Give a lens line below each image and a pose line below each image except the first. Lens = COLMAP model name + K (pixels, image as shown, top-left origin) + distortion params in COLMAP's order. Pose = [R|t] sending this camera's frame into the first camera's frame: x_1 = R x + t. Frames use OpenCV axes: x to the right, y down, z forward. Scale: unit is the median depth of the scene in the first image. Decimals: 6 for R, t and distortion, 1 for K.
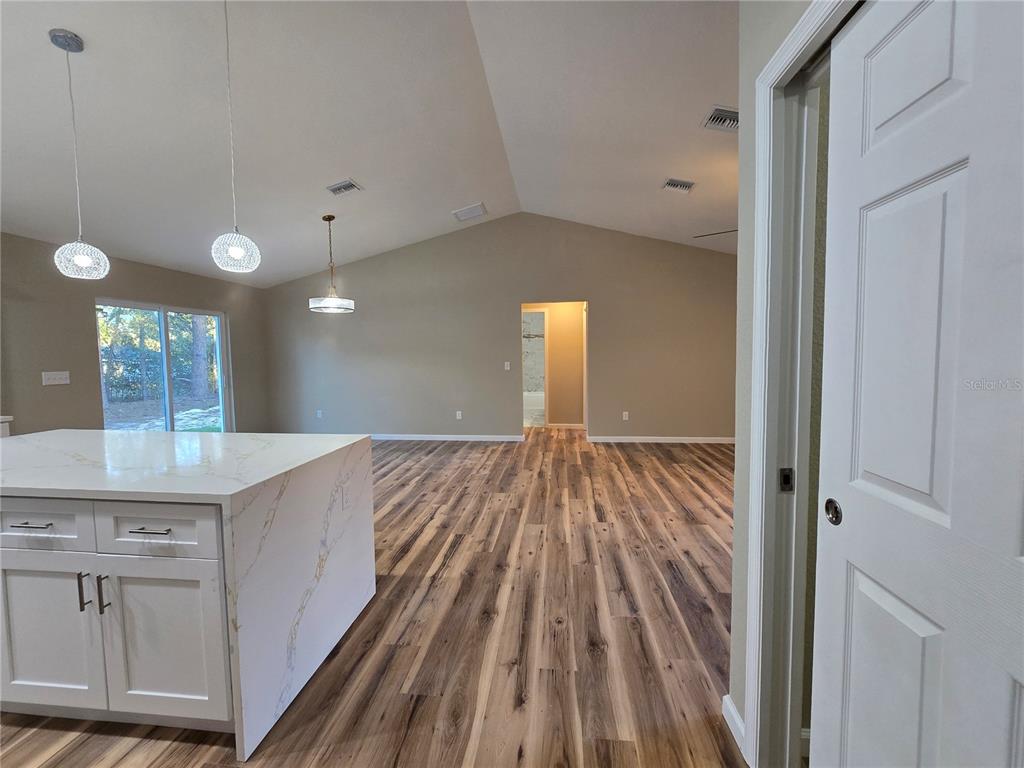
lens RADIAL K [[418.5, 0, 506.8], [0, 418.5, 379.2], [0, 0, 1]] dist [-0.010257, 0.002236]
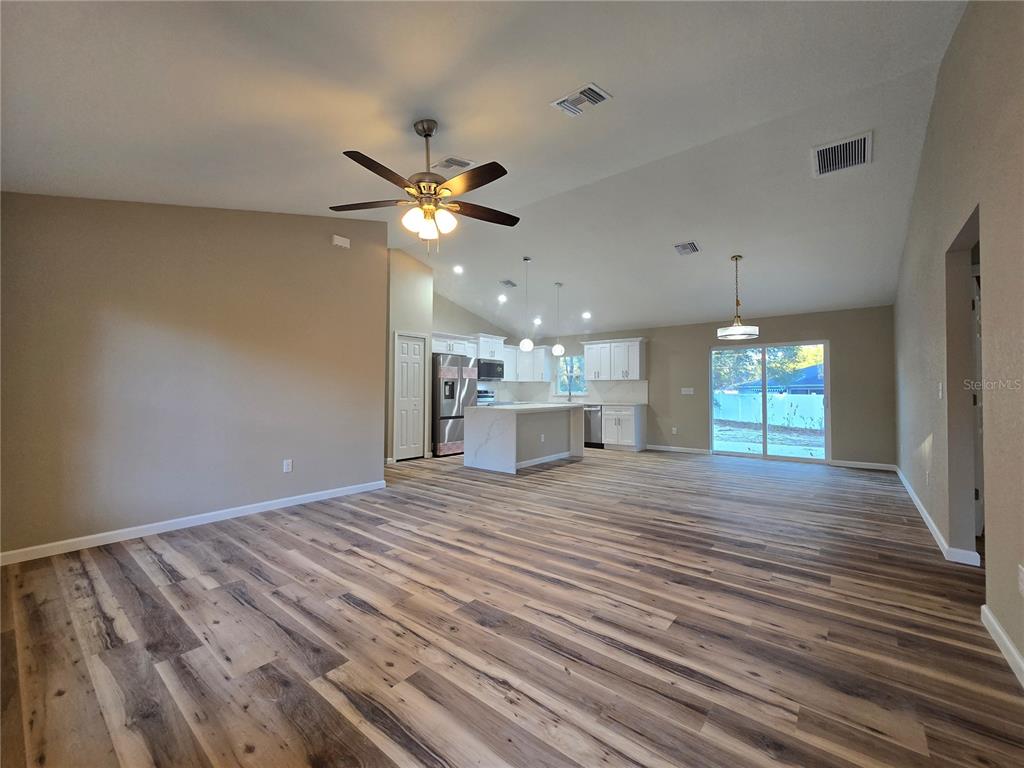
lens RADIAL K [[418.5, 0, 506.9], [0, 418.5, 386.3], [0, 0, 1]] dist [-0.010257, 0.002236]
pose [[-0.536728, -0.001786, -0.843754, 1.212014], [-0.047752, 0.998459, 0.028263, -0.045657], [0.842403, 0.055460, -0.535986, 1.536915]]
